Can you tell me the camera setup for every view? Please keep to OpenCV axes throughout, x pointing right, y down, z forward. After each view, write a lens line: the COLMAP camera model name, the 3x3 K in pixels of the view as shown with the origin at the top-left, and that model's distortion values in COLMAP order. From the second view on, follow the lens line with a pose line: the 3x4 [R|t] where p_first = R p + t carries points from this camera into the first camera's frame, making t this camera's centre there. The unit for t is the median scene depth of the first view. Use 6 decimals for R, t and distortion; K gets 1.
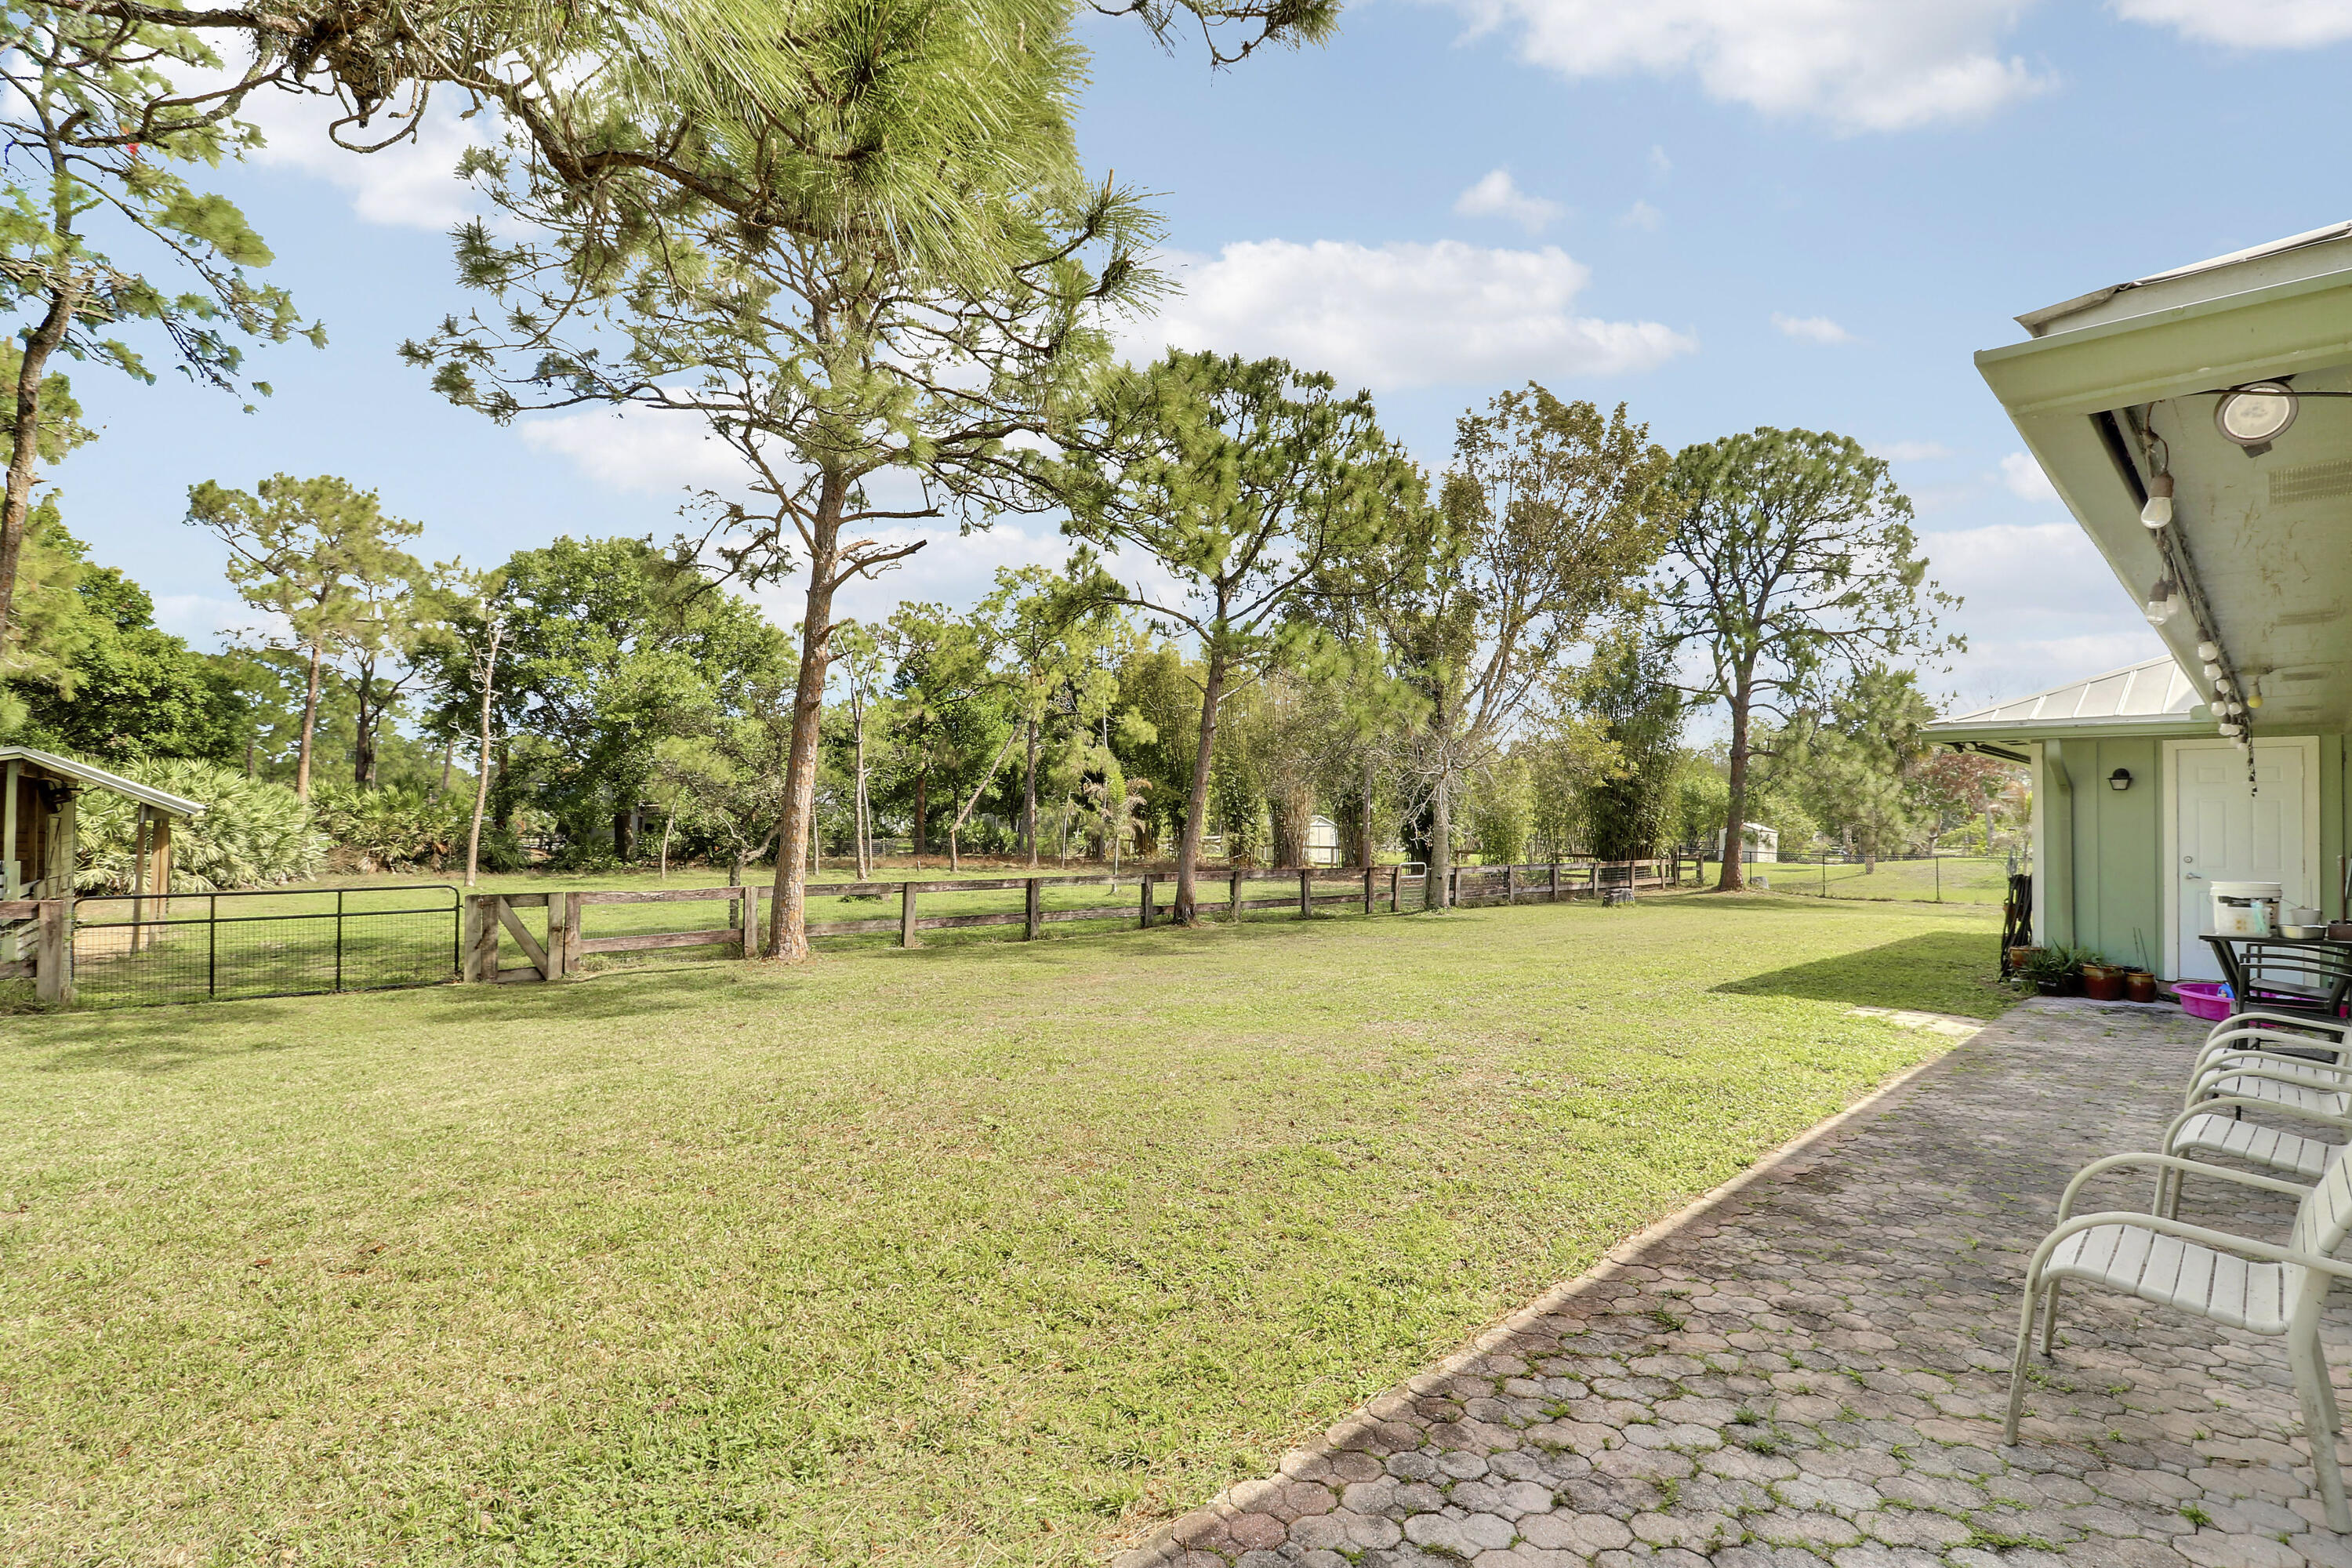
lens RADIAL K [[1110.3, 0, 1166.5], [0, 1110.3, 800.1], [0, 0, 1]] dist [-0.020428, -0.003654]
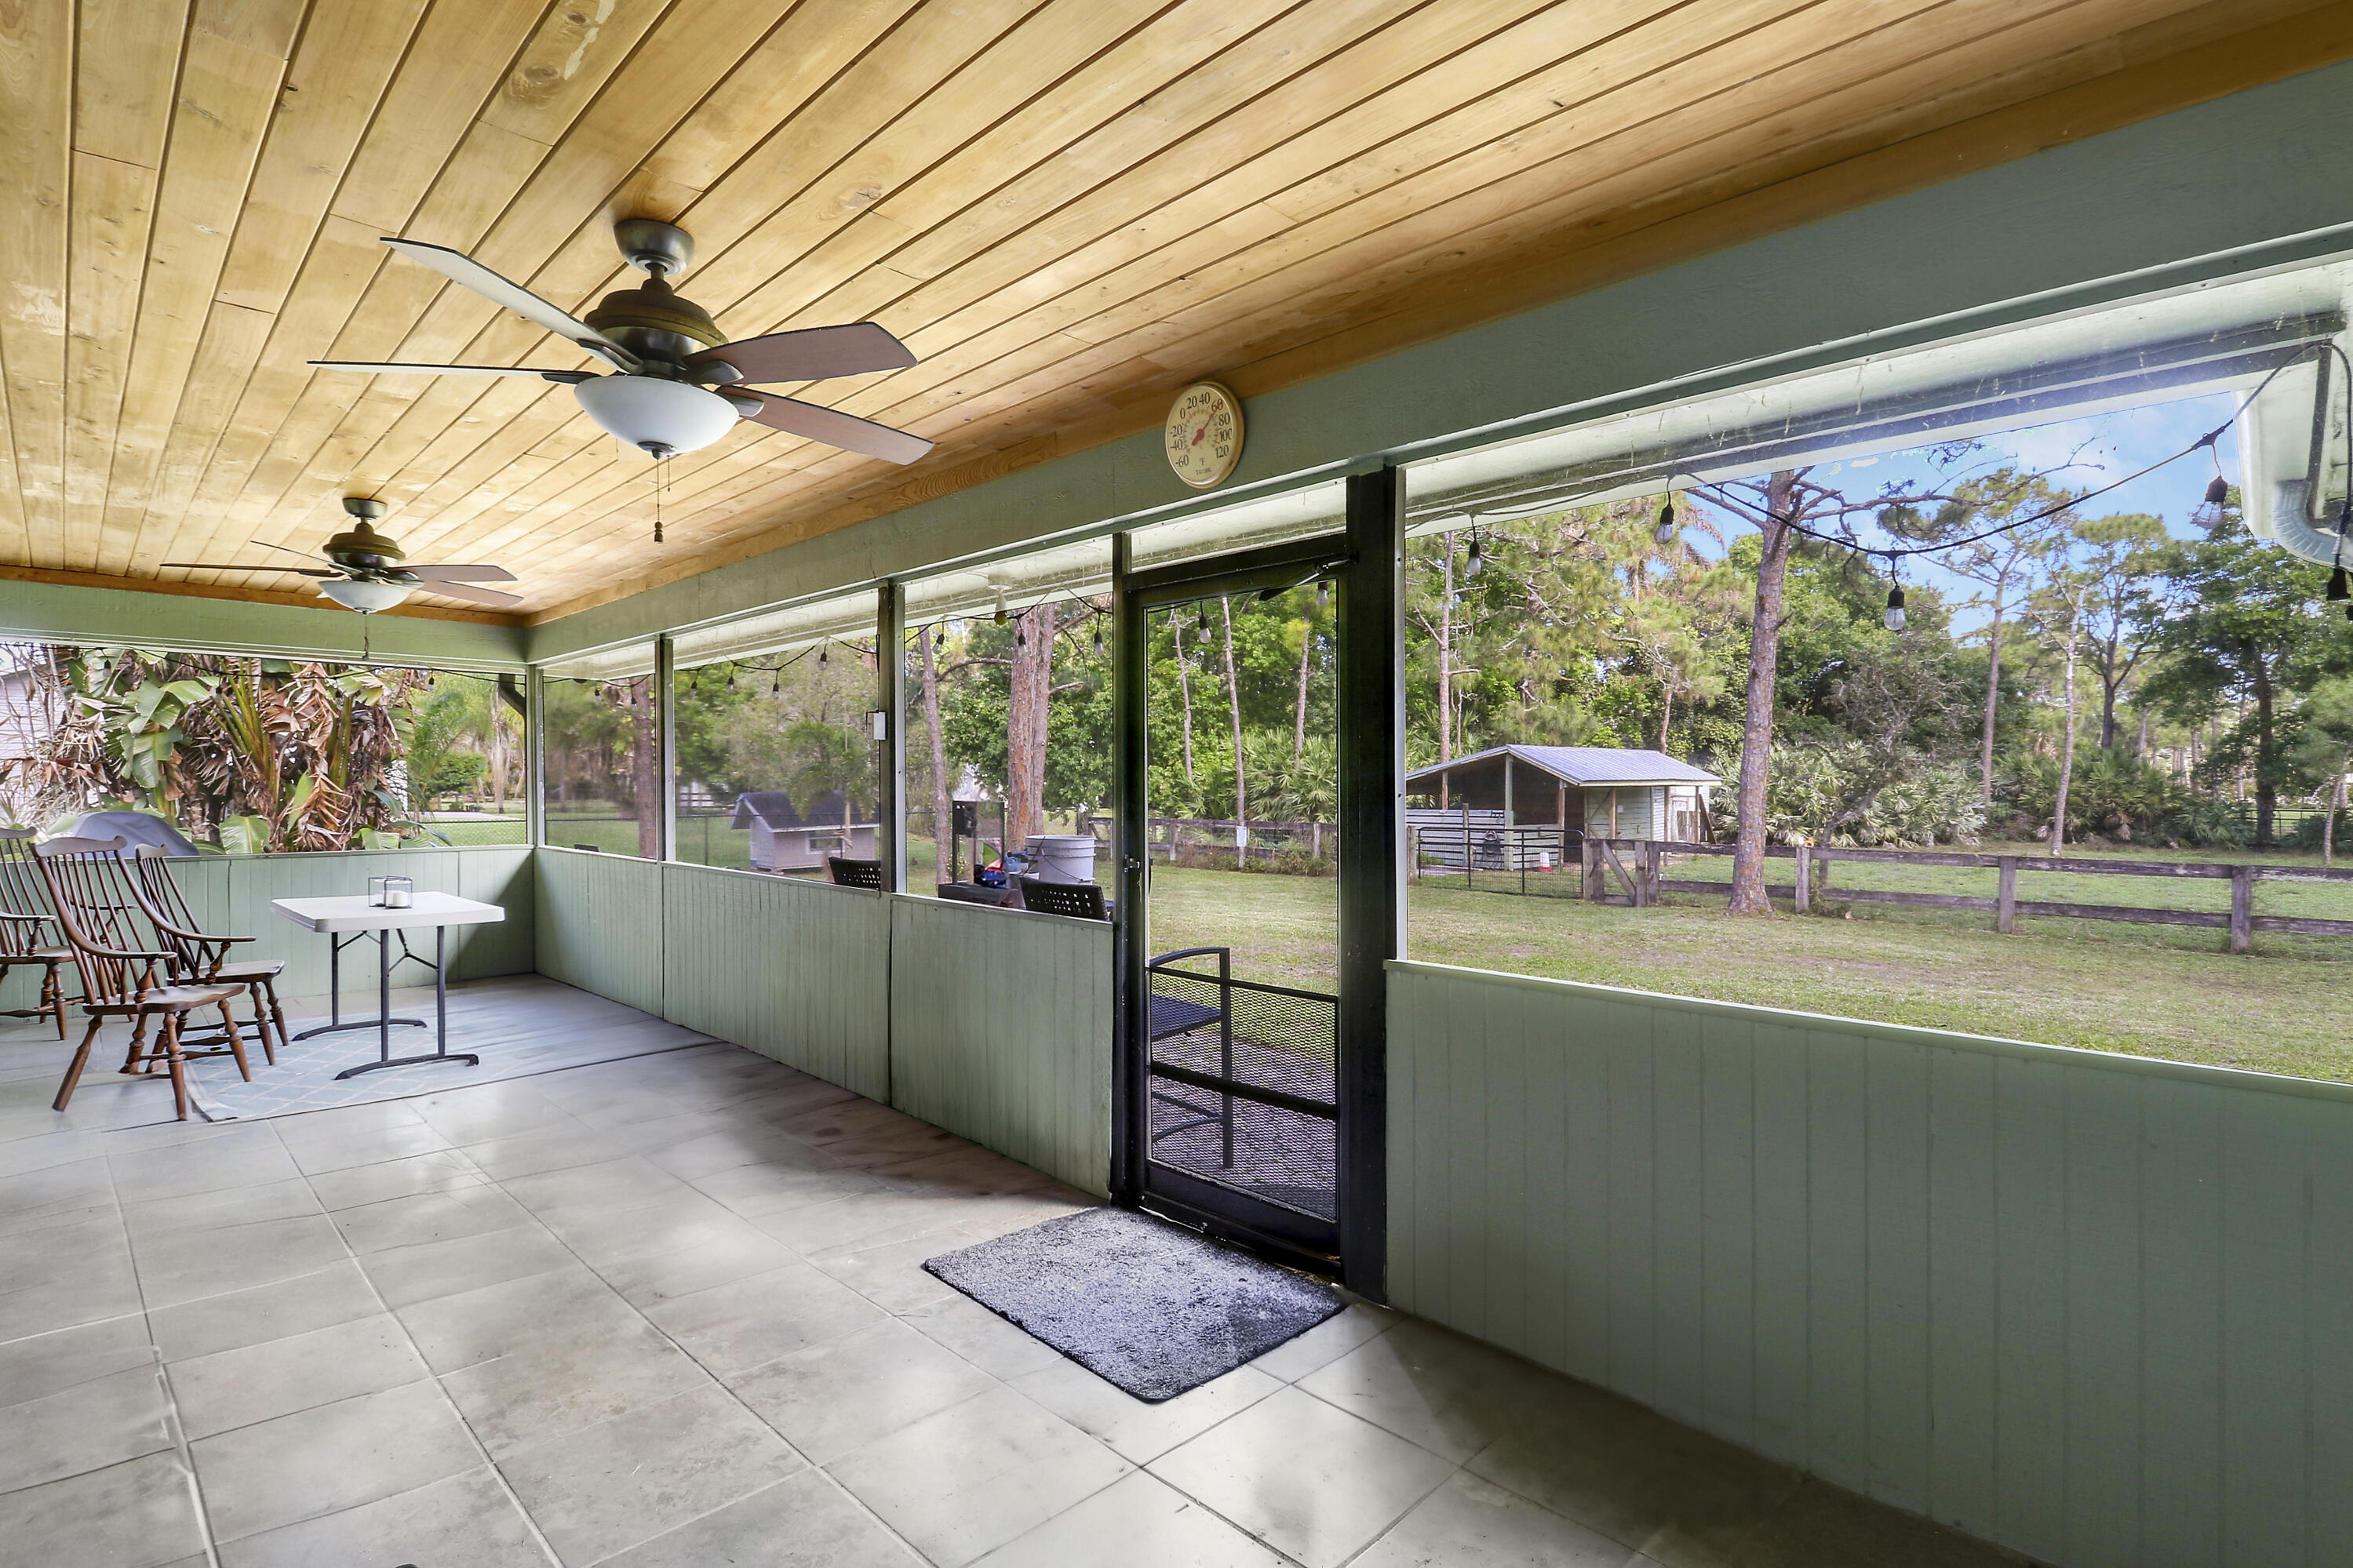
lens RADIAL K [[1110.6, 0, 1167.8], [0, 1110.6, 779.5], [0, 0, 1]] dist [-0.020428, -0.003654]
pose [[-0.002044, -0.012846, -0.999915, 0.352810], [0.016689, 0.999778, -0.012879, 0.009746], [0.999859, -0.016714, -0.001829, 0.217871]]
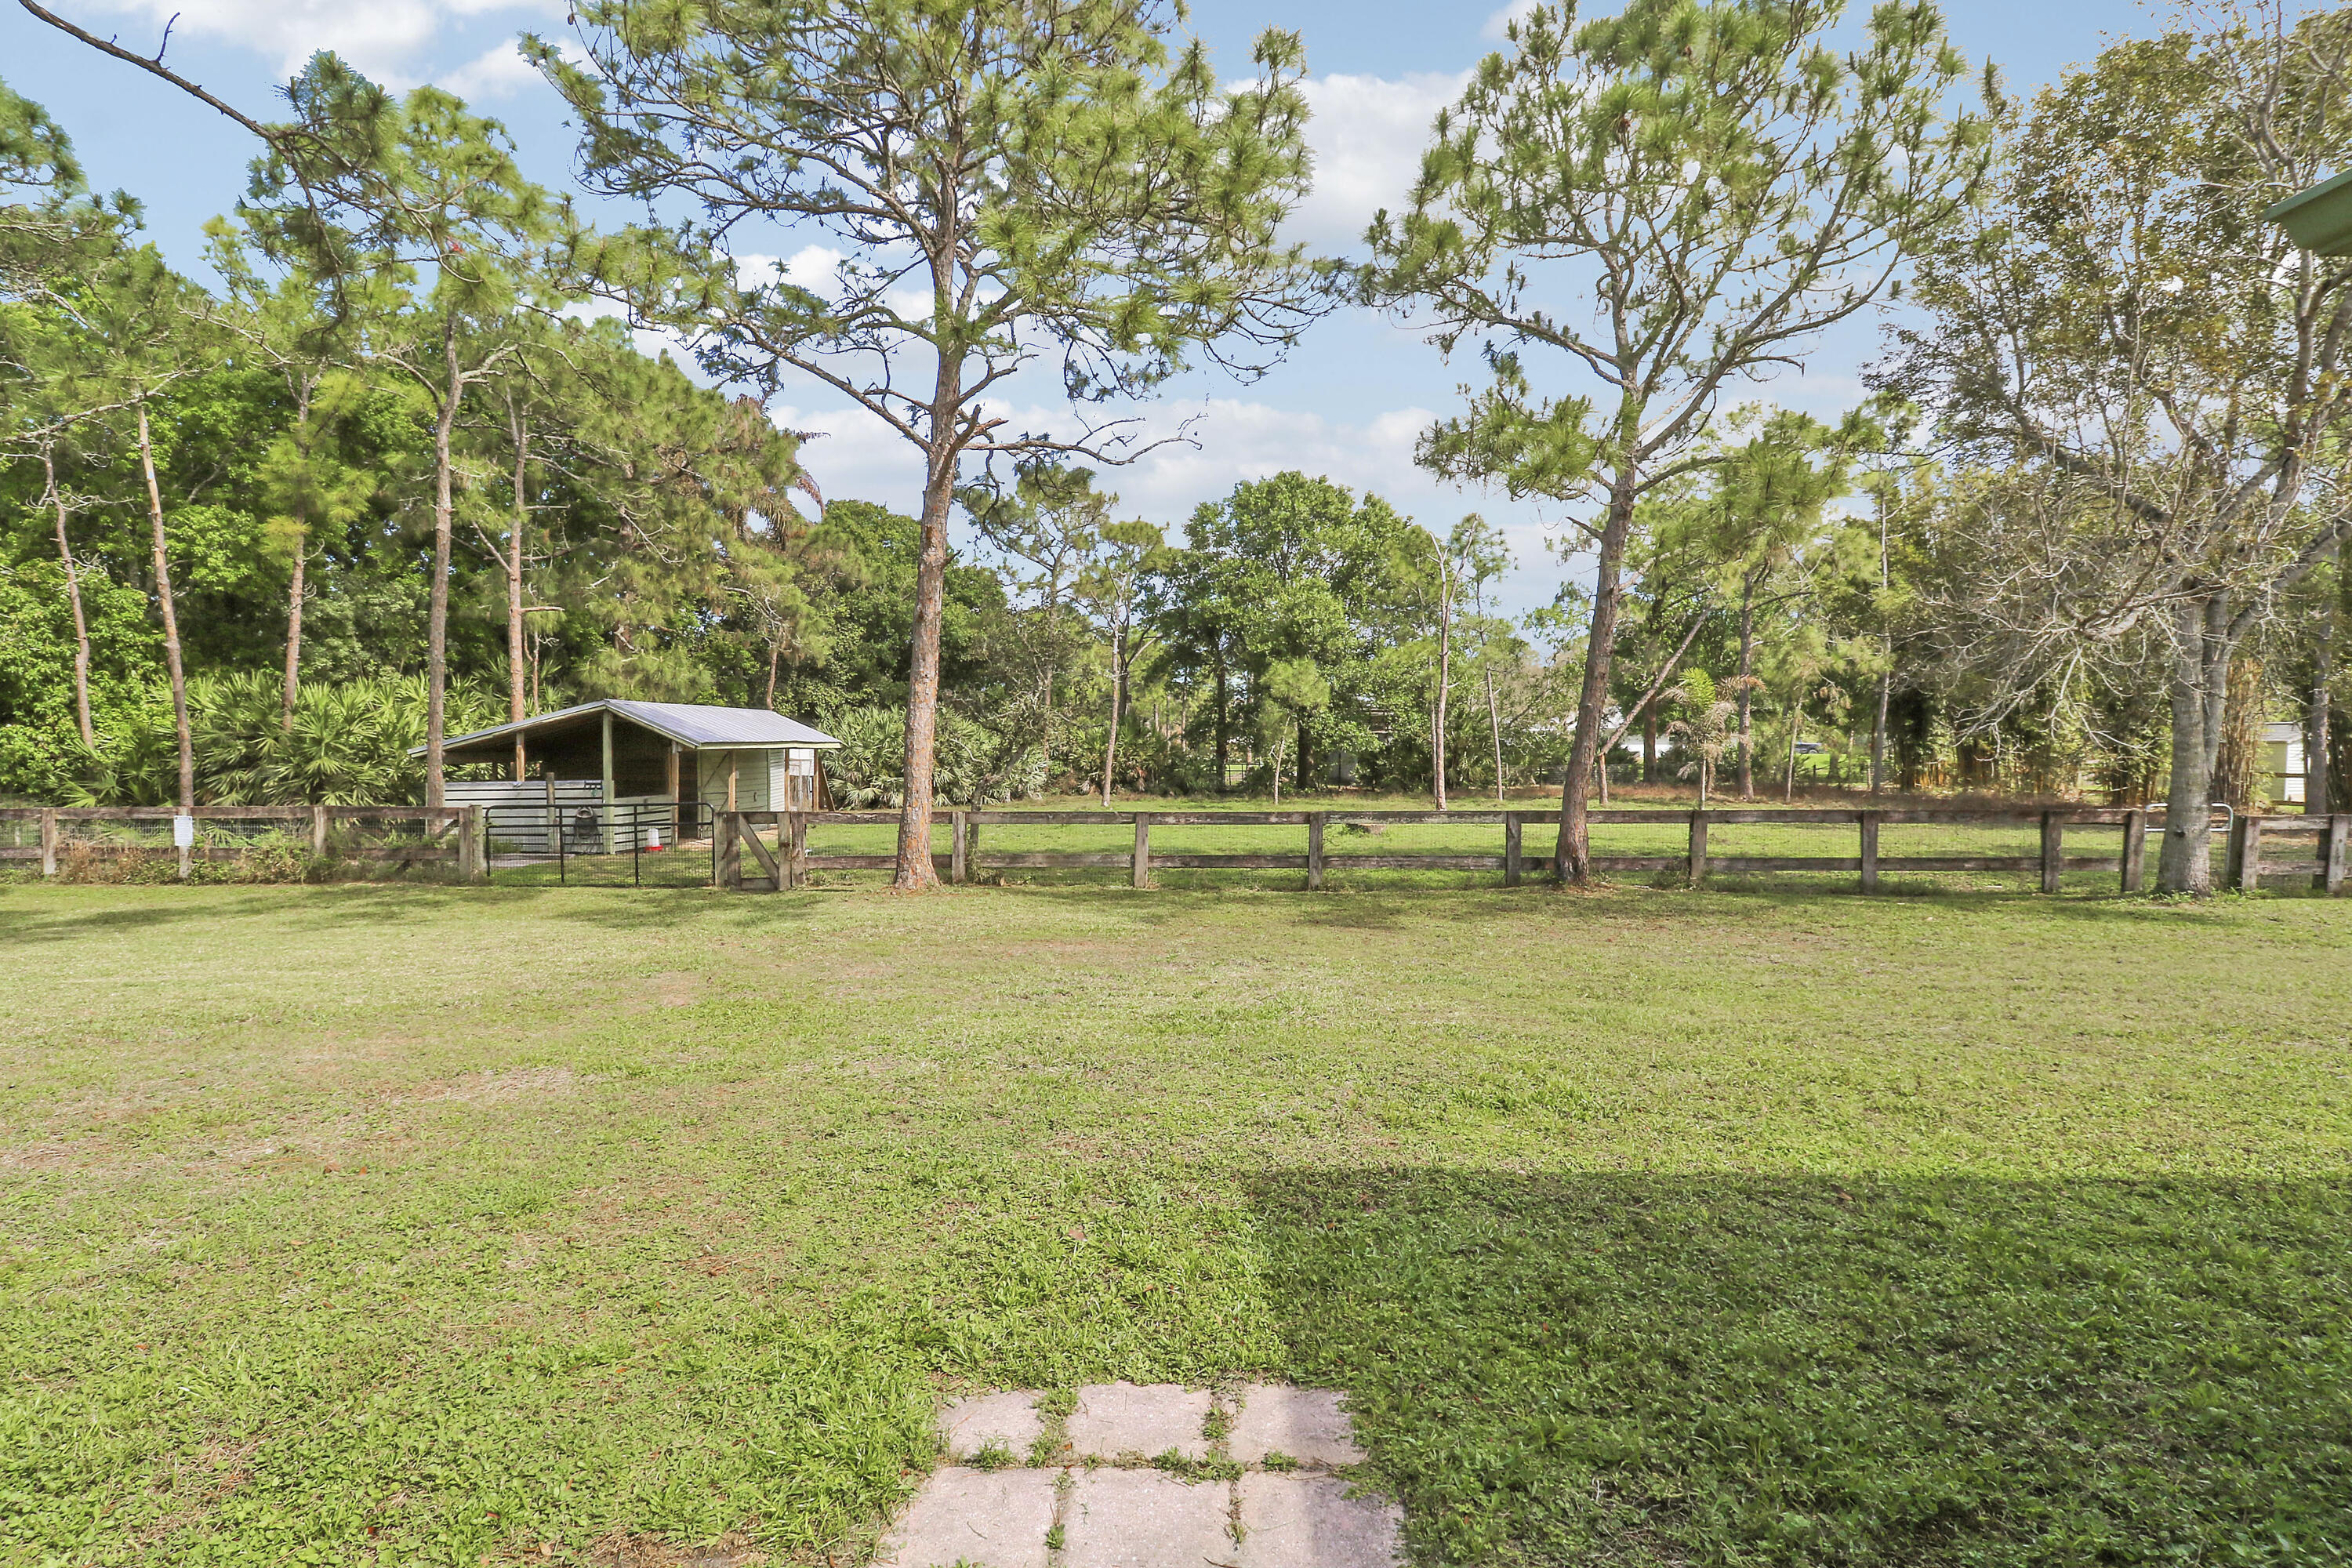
lens RADIAL K [[1121.7, 0, 1129.7], [0, 1121.7, 762.7], [0, 0, 1]] dist [-0.005379, -0.002712]
pose [[0.682165, -0.004492, -0.731184, 0.233247], [0.027715, 0.999421, 0.019716, 0.011230], [0.730673, -0.033714, 0.681895, 0.239229]]
